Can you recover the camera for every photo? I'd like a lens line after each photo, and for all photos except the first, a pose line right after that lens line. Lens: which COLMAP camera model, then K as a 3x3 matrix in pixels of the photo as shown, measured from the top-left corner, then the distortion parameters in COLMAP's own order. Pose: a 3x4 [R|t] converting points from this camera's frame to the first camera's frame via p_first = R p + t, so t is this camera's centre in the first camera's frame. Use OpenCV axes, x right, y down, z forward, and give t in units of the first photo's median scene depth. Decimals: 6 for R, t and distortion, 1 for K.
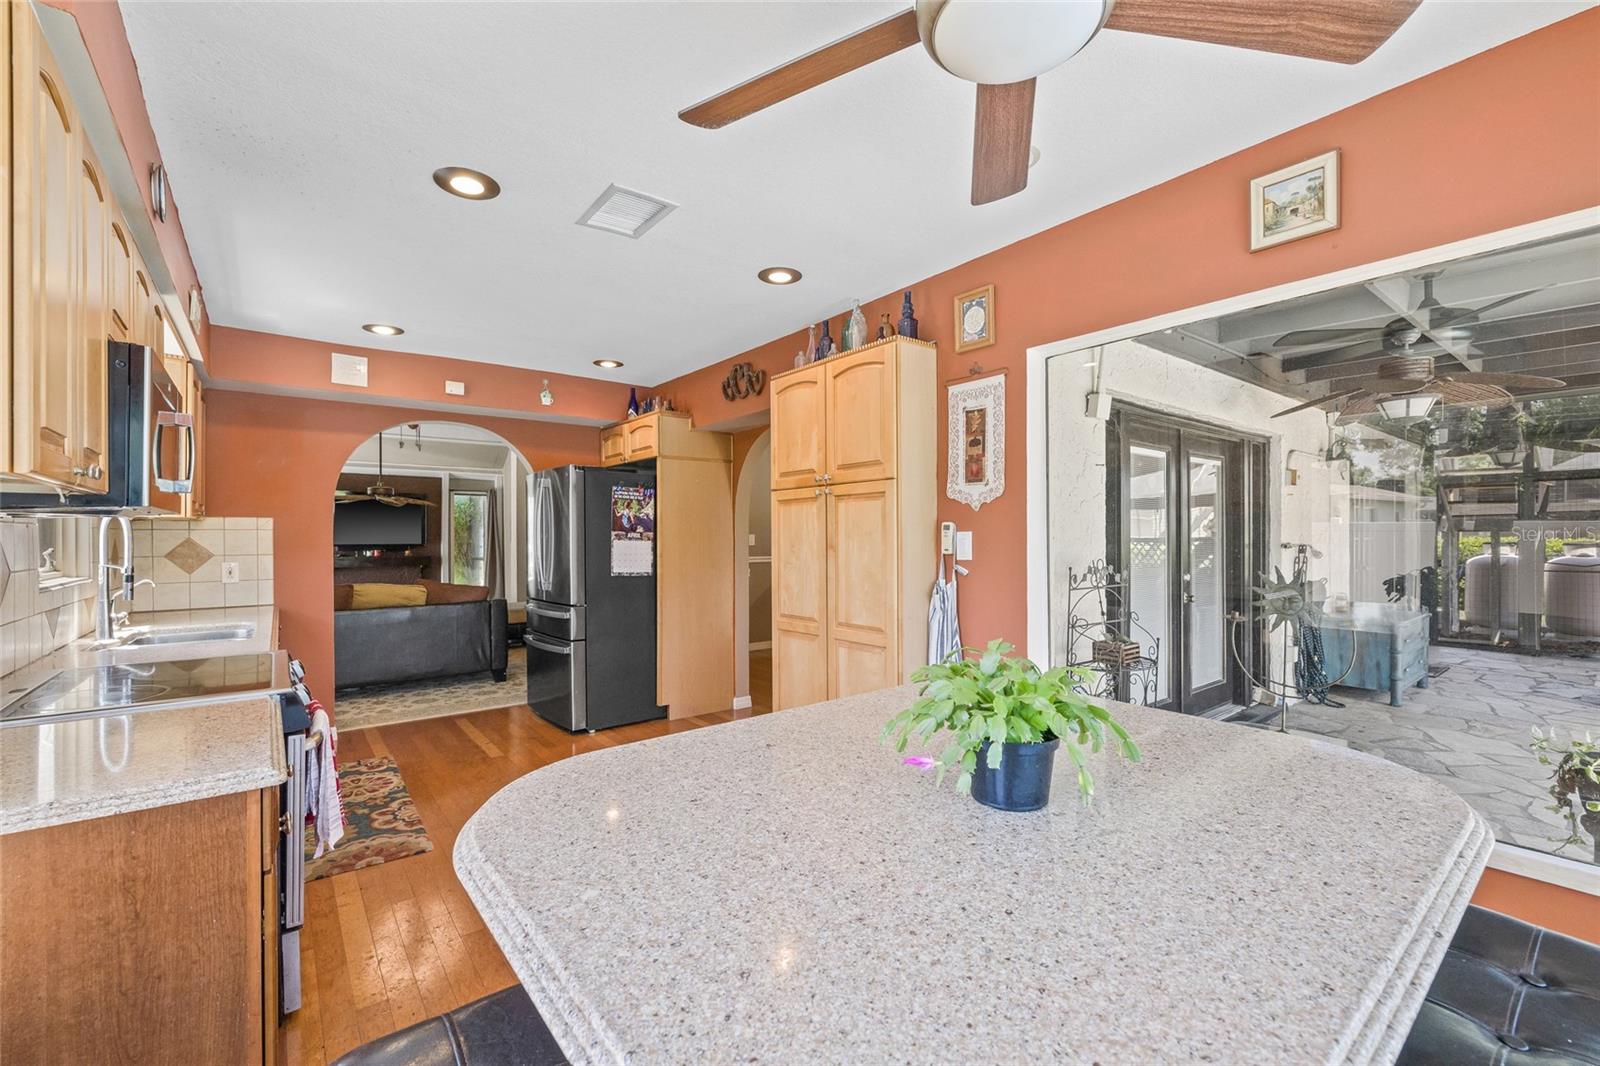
lens RADIAL K [[674.9, 0, 828.4], [0, 674.9, 534.9], [0, 0, 1]] dist [0.000574, 0.000203]
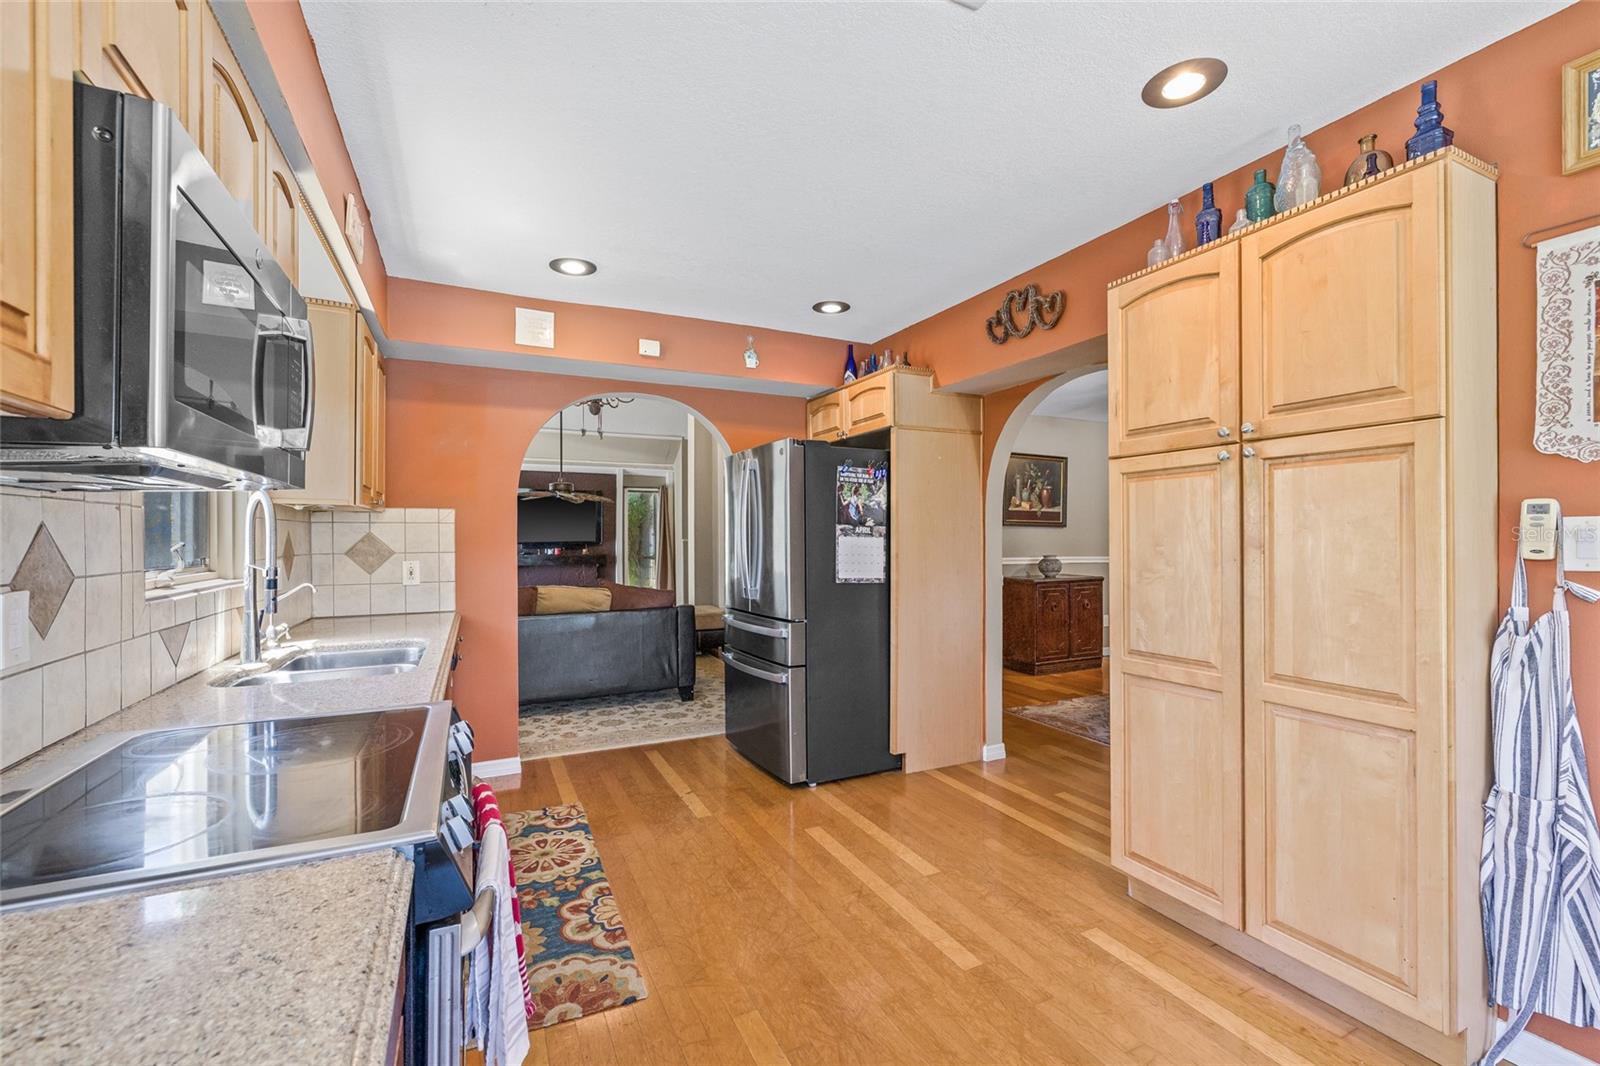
lens RADIAL K [[674.9, 0, 814.0], [0, 674.9, 536.2], [0, 0, 1]] dist [0.000574, 0.000203]
pose [[0.975649, 0.001017, -0.219337, -0.203452], [-0.000854, 0.999999, 0.000839, 0.008169], [0.219337, -0.000632, 0.975649, 0.281857]]
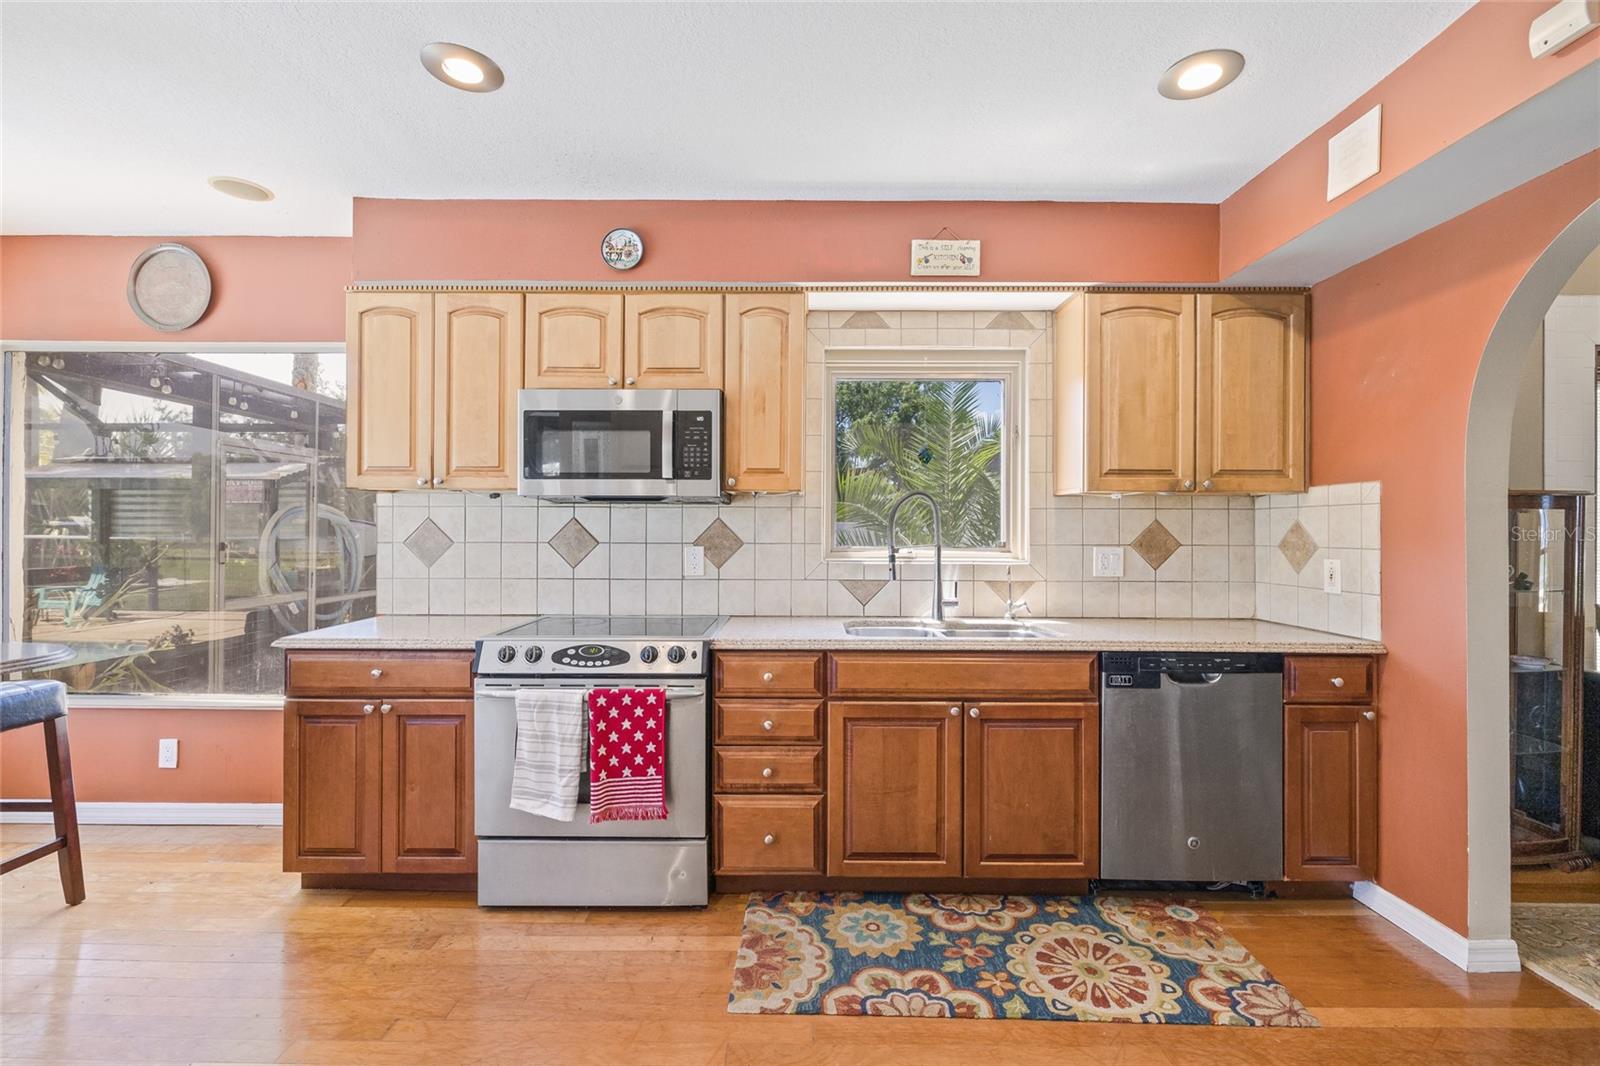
lens RADIAL K [[718.3, 0, 799.0], [0, 718.3, 523.0], [0, 0, 1]] dist [-0.008681, -0.000111]
pose [[-0.644964, -0.021542, -0.763910, -0.092439], [-0.015480, 0.999766, -0.015123, 0.025601], [0.764057, 0.002071, -0.645146, 1.063179]]
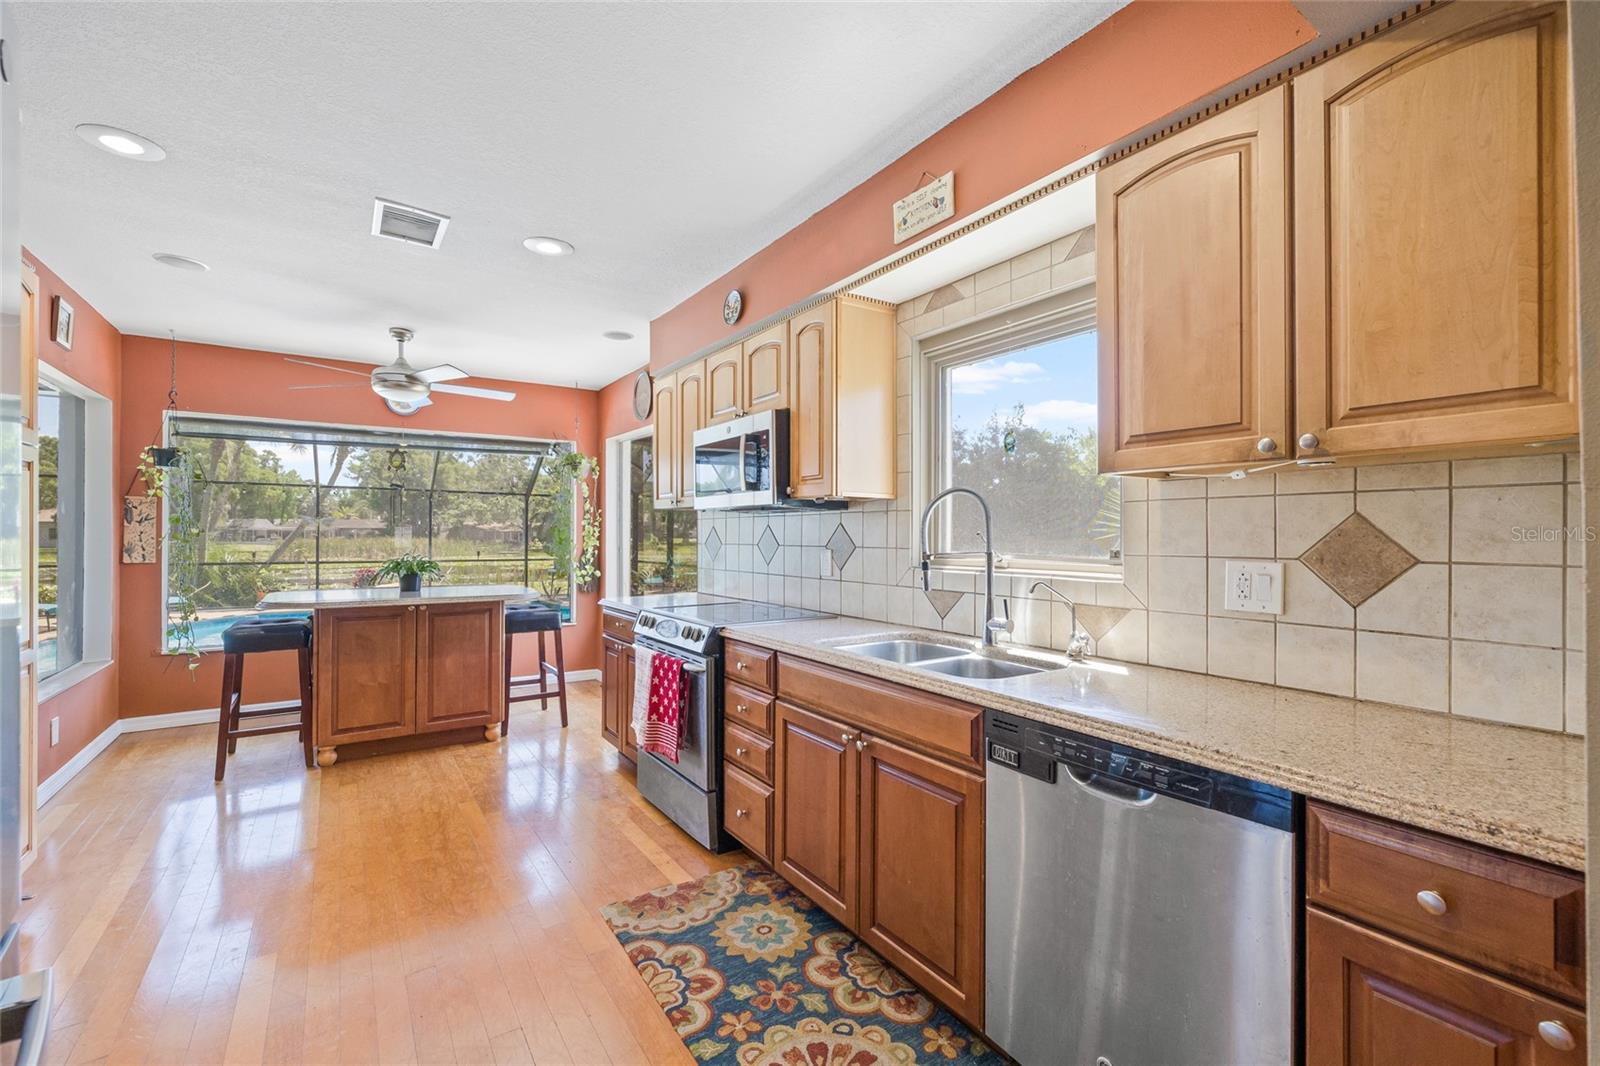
lens RADIAL K [[674.9, 0, 780.2], [0, 674.9, 530.6], [0, 0, 1]] dist [0.000574, 0.000203]
pose [[-0.993253, -0.013644, 0.115164, -0.637713], [-0.013825, 0.999904, -0.000770, 0.019747], [-0.115143, -0.002357, -0.993346, 1.272609]]
